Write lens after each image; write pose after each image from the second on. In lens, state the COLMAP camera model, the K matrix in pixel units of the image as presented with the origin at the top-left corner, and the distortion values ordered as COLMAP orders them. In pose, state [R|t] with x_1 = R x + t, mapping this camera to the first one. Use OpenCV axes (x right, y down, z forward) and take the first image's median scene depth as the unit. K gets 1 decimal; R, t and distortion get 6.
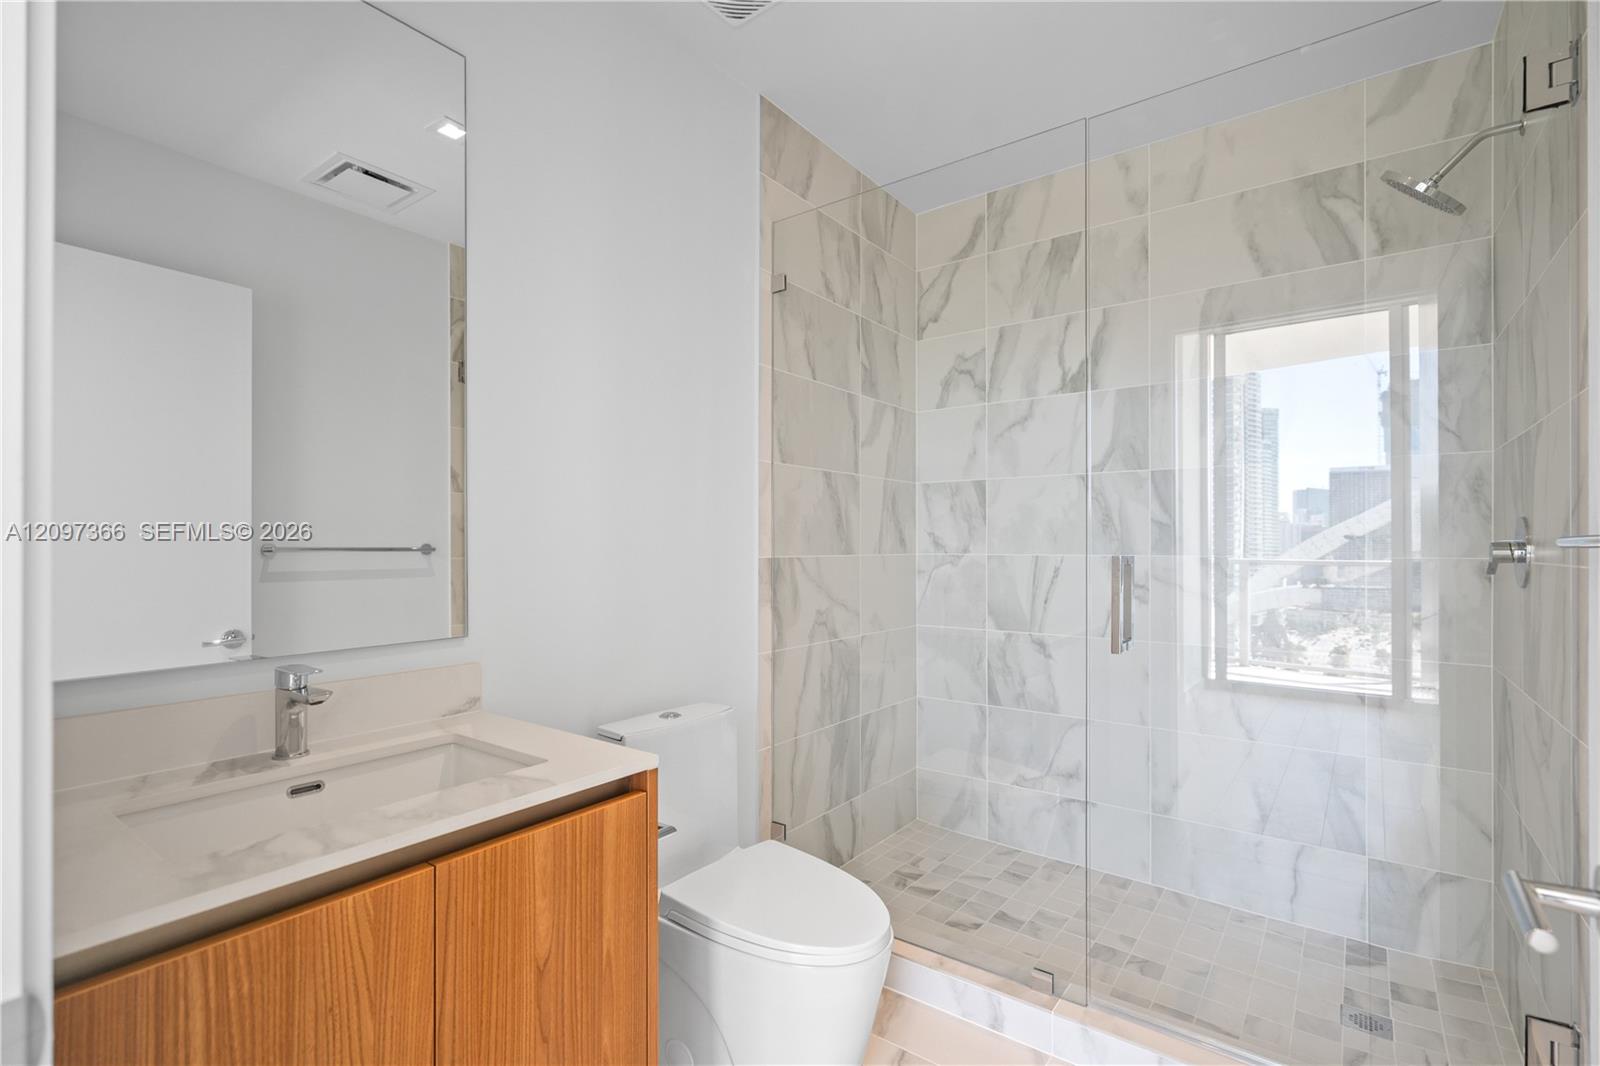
lens RADIAL K [[739.3, 0, 801.6], [0, 739.3, 537.7], [0, 0, 1]] dist [0.000287, 0.000342]
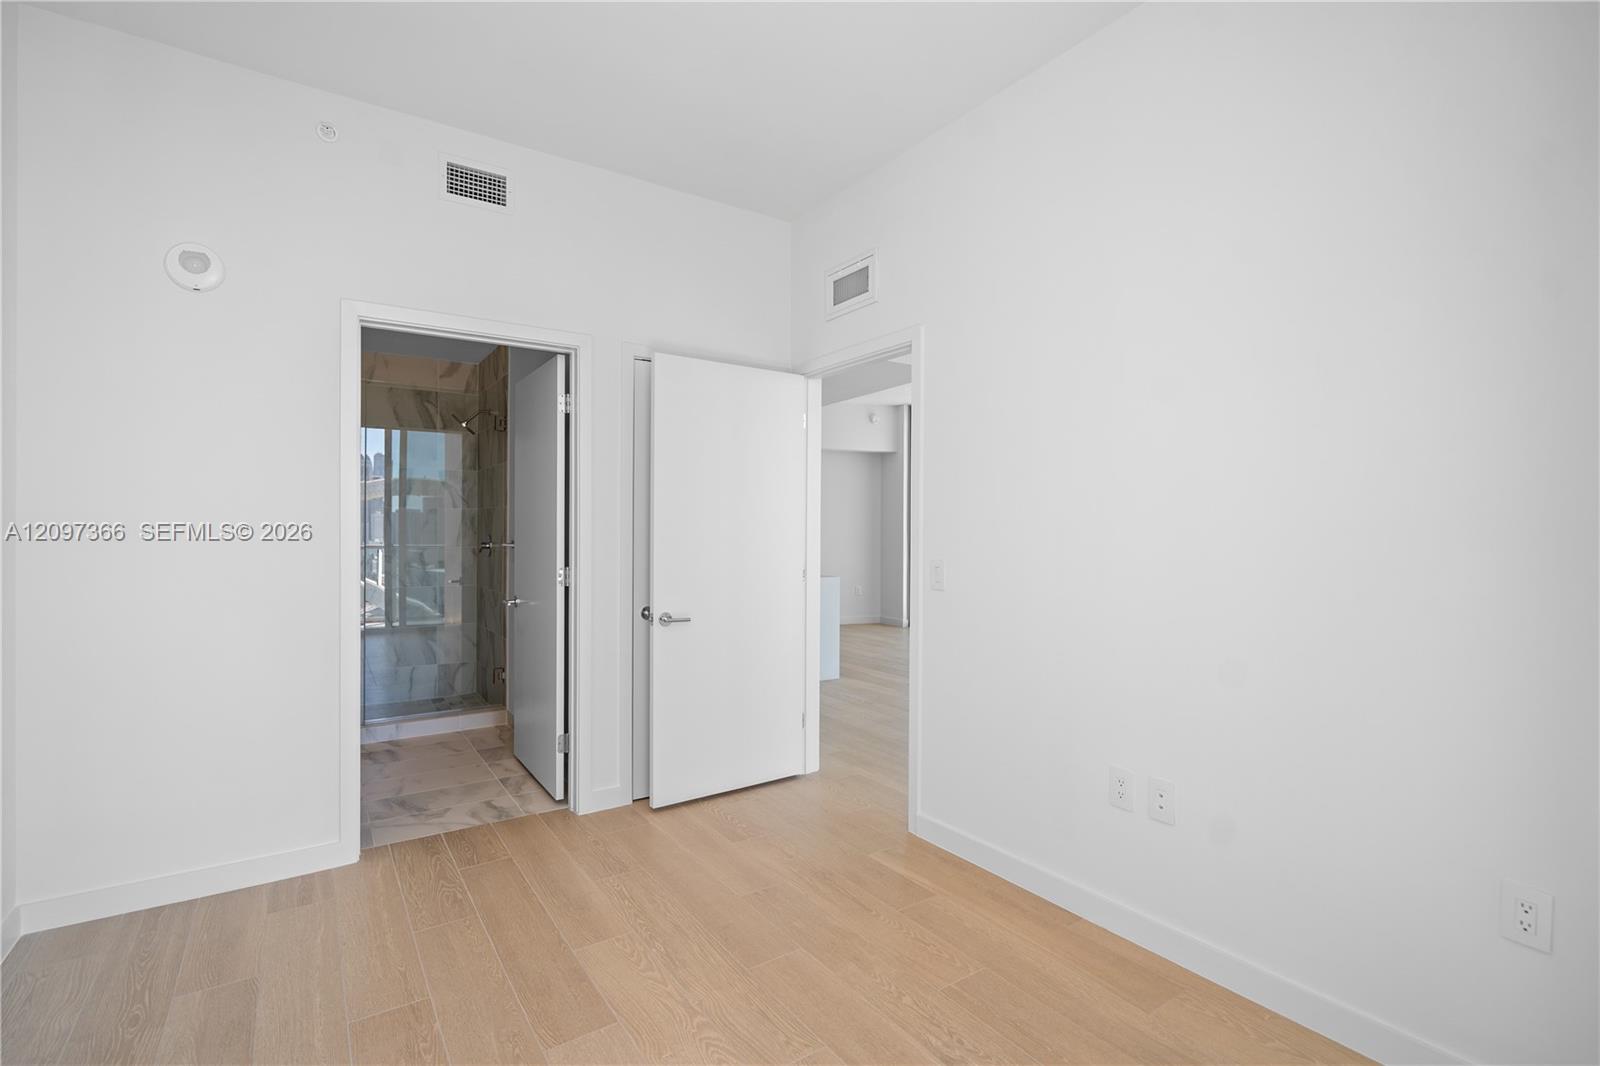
lens RADIAL K [[739.3, 0, 801.6], [0, 739.3, 537.7], [0, 0, 1]] dist [0.000287, 0.000342]
pose [[0.334164, -0.005424, 0.942499, -1.235060], [-0.012034, 0.999877, 0.010021, -0.048193], [-0.942438, -0.014691, 0.334058, -1.045593]]
